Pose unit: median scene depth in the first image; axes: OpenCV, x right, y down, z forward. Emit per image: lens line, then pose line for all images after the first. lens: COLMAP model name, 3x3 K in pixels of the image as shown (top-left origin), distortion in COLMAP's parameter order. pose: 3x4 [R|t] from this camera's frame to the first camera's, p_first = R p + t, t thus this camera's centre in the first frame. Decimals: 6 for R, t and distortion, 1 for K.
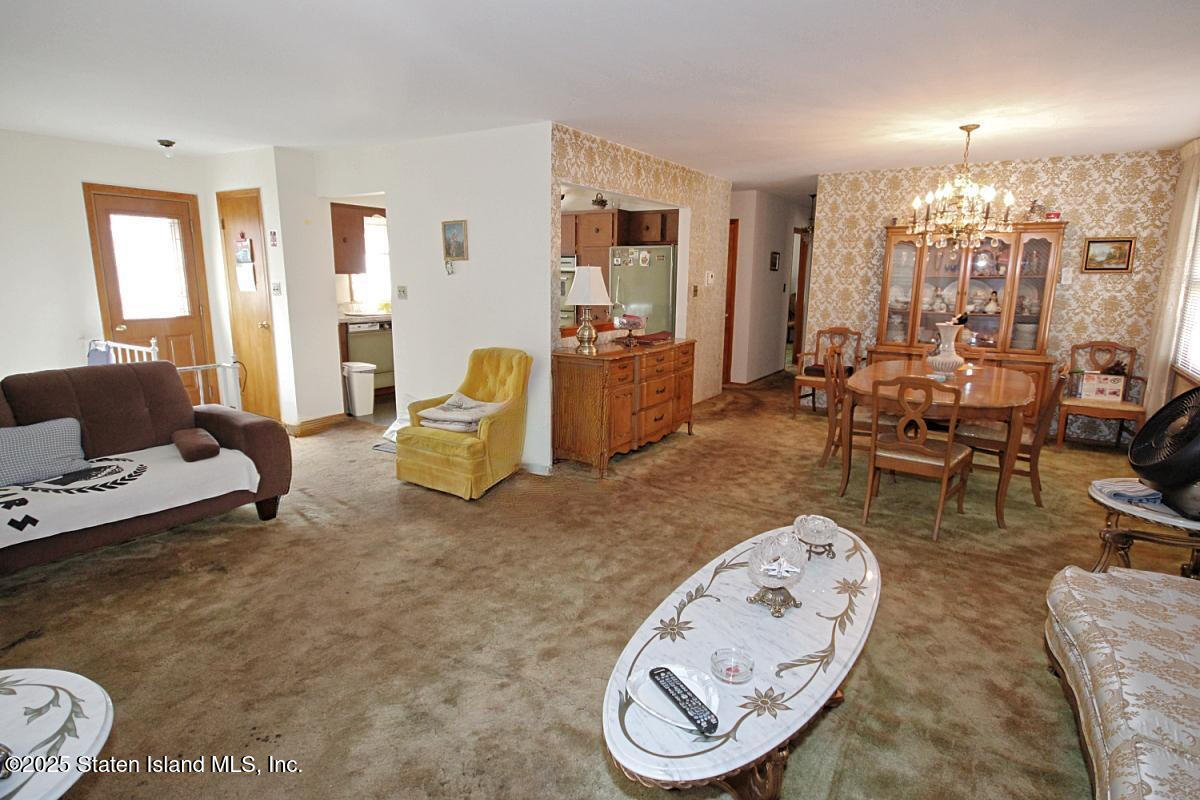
lens RADIAL K [[629.9, 0, 605.3], [0, 629.9, 396.8], [0, 0, 1]] dist [-0.003429, -0.001040]
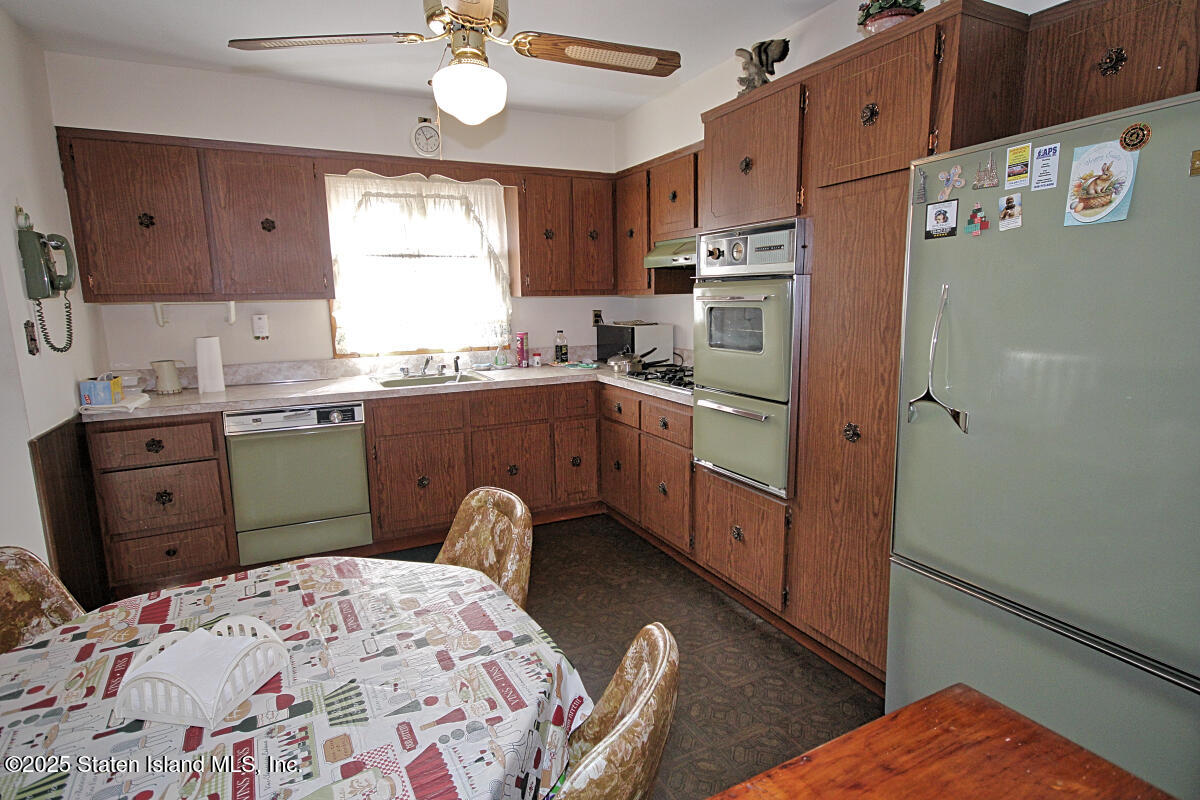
lens RADIAL K [[633.4, 0, 600.0], [0, 633.4, 400.0], [0, 0, 1]] dist [0.008459, 0.001589]
pose [[0.856187, 0.057710, -0.513433, 0.046211], [-0.072342, 0.997343, -0.008534, -0.181208], [0.511576, 0.044450, 0.858087, 0.972117]]
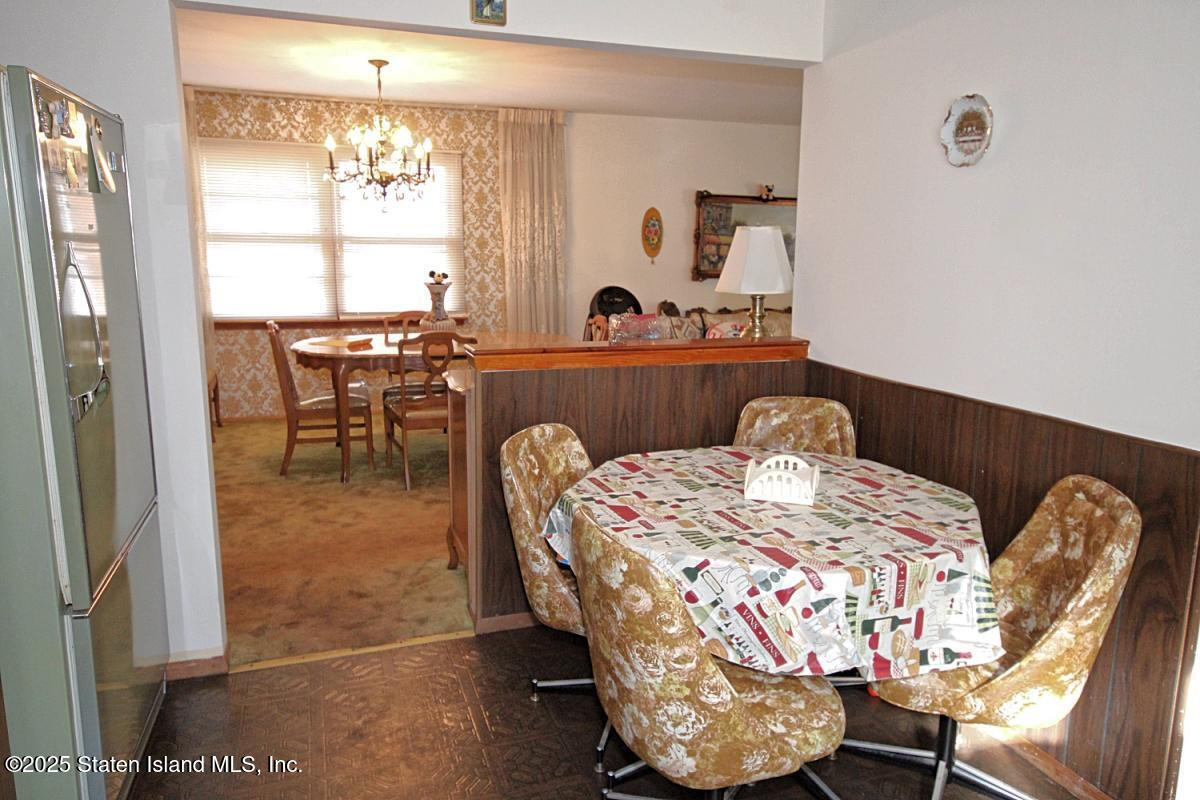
lens RADIAL K [[840.3, 0, 600.0], [0, 840.3, 400.0], [0, 0, 1]] dist [0.002207, 0.000146]
pose [[-0.787197, -0.132331, 0.602337, -0.345624], [0.103547, 0.934479, 0.340627, -0.284756], [-0.607947, 0.330510, -0.721917, 1.446311]]
